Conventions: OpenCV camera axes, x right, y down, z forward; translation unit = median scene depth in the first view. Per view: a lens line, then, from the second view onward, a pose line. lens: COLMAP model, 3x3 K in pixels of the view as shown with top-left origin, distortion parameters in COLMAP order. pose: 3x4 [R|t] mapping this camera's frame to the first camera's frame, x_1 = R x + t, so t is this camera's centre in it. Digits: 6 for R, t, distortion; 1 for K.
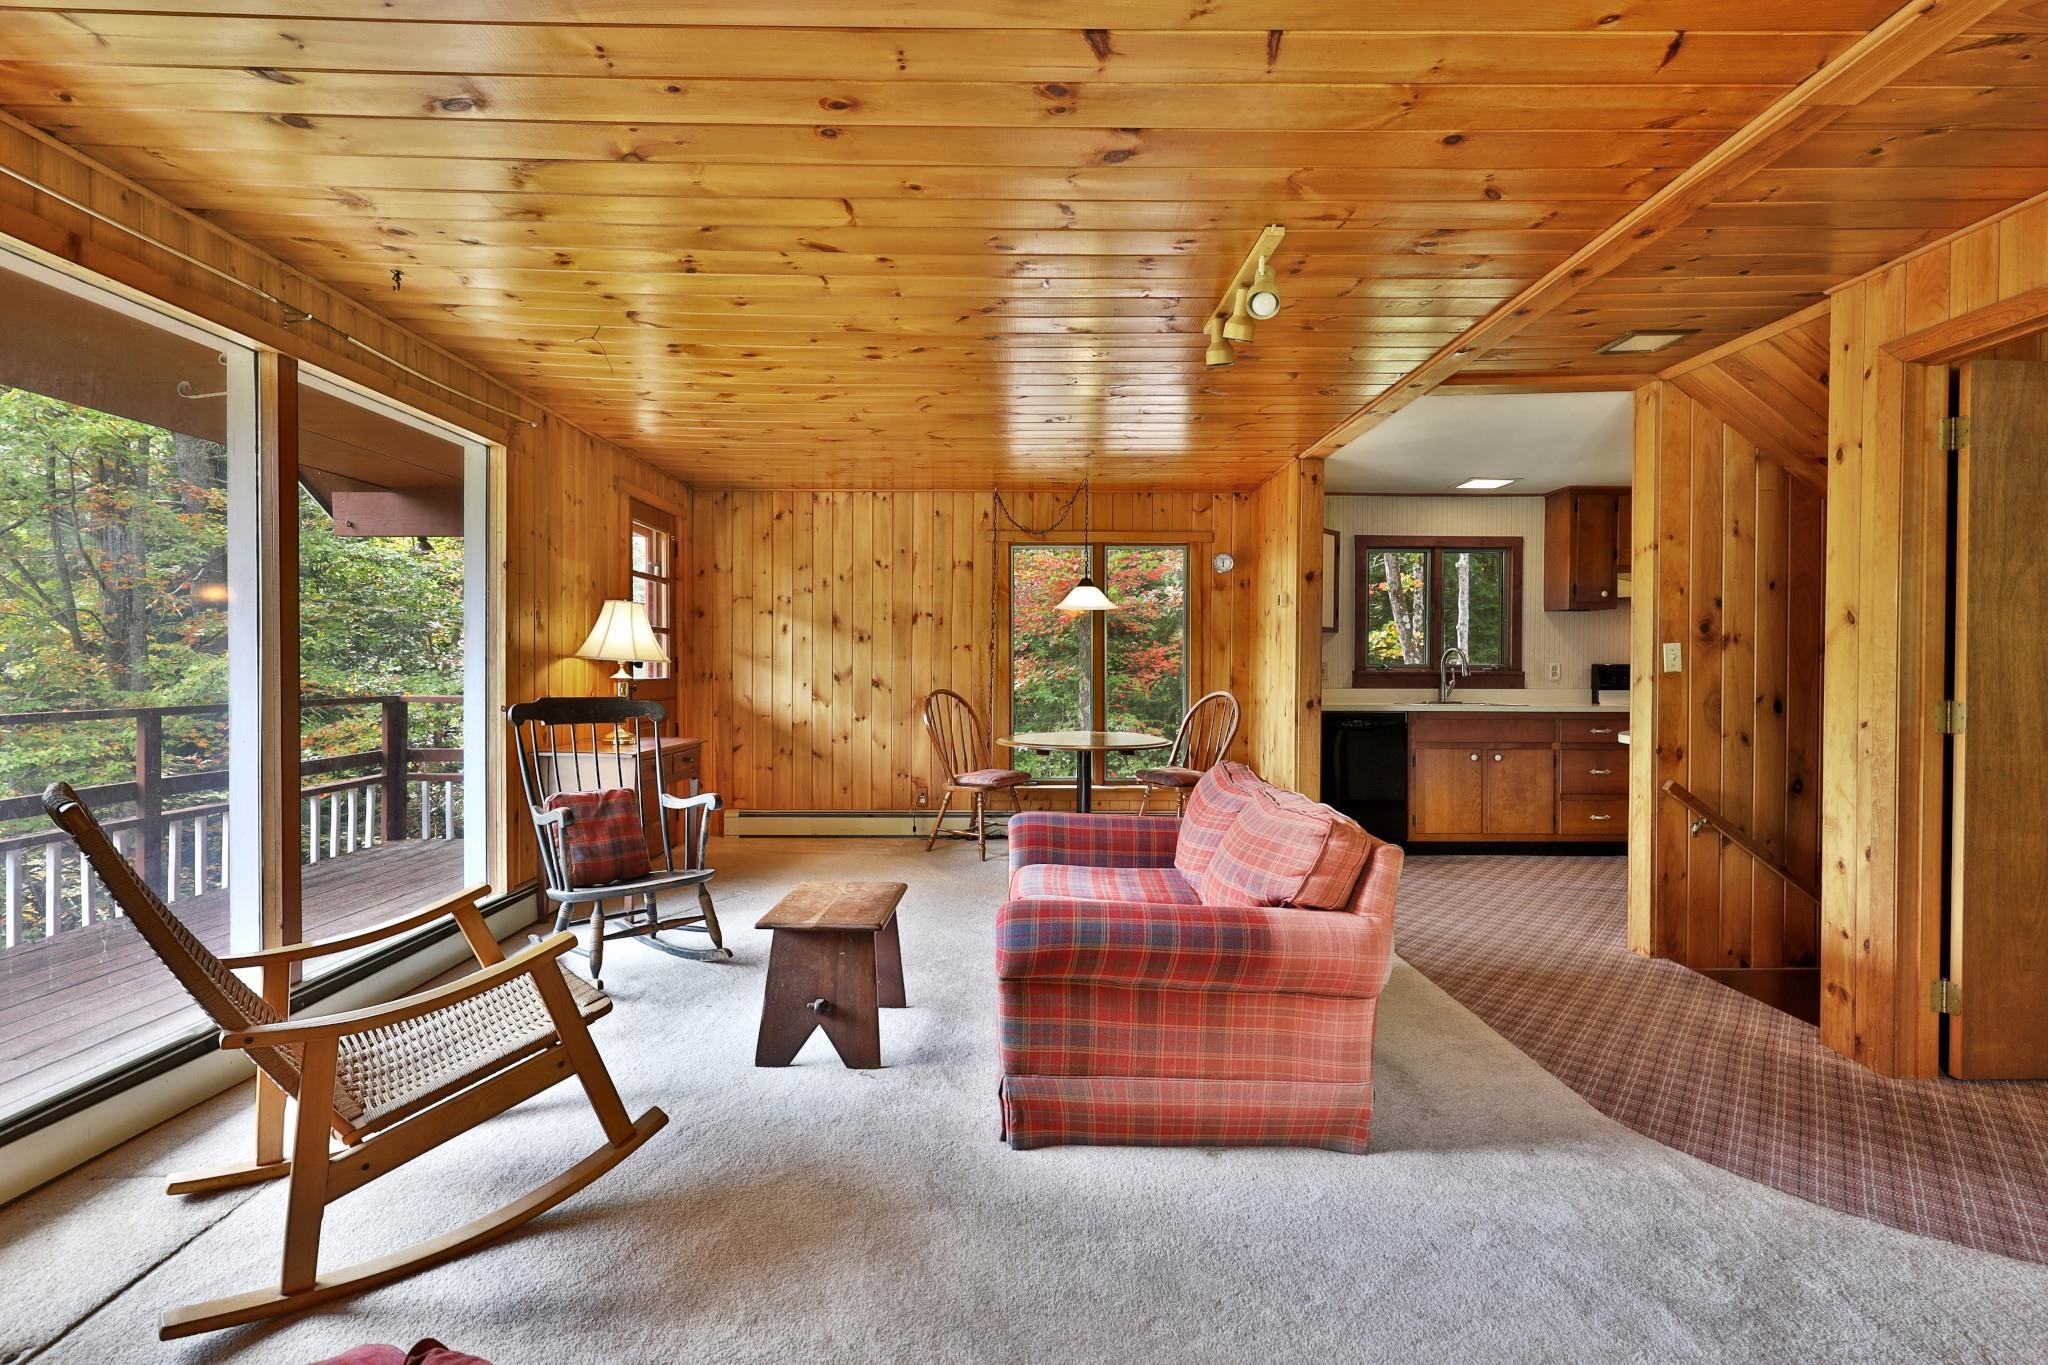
lens RADIAL K [[982.3, 0, 1026.3], [0, 982.3, 680.6], [0, 0, 1]] dist [0.000637, -0.000379]
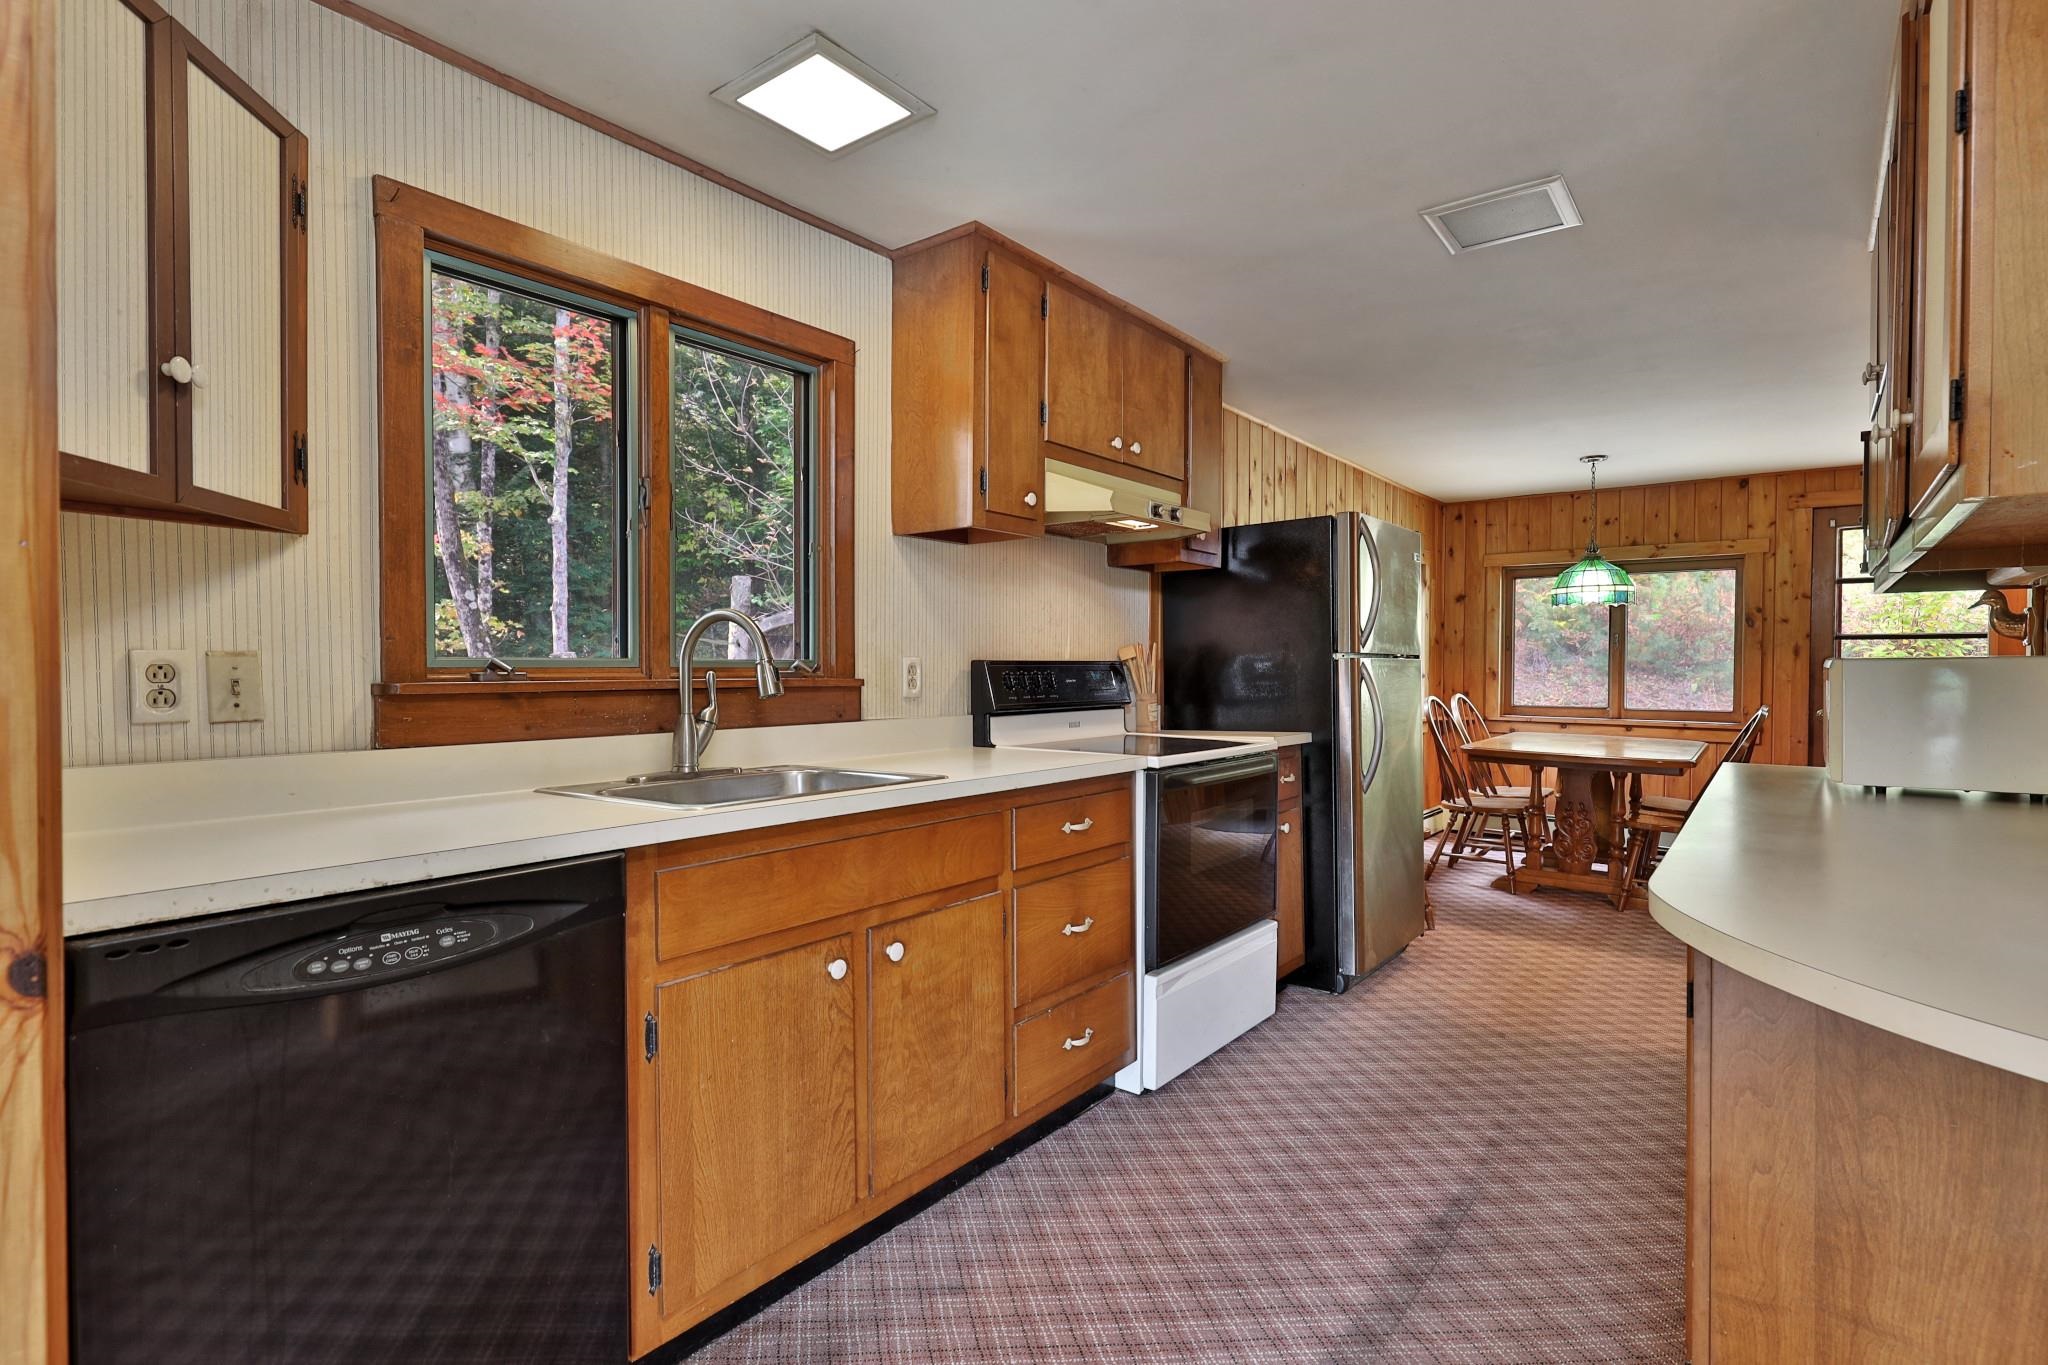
lens RADIAL K [[982.3, 0, 1032.4], [0, 982.3, 685.7], [0, 0, 1]] dist [0.000637, -0.000379]
pose [[0.619853, -0.015626, 0.784562, 0.256831], [0.009172, 0.999878, 0.012667, -0.011403], [-0.784664, -0.000656, 0.619921, 0.760691]]
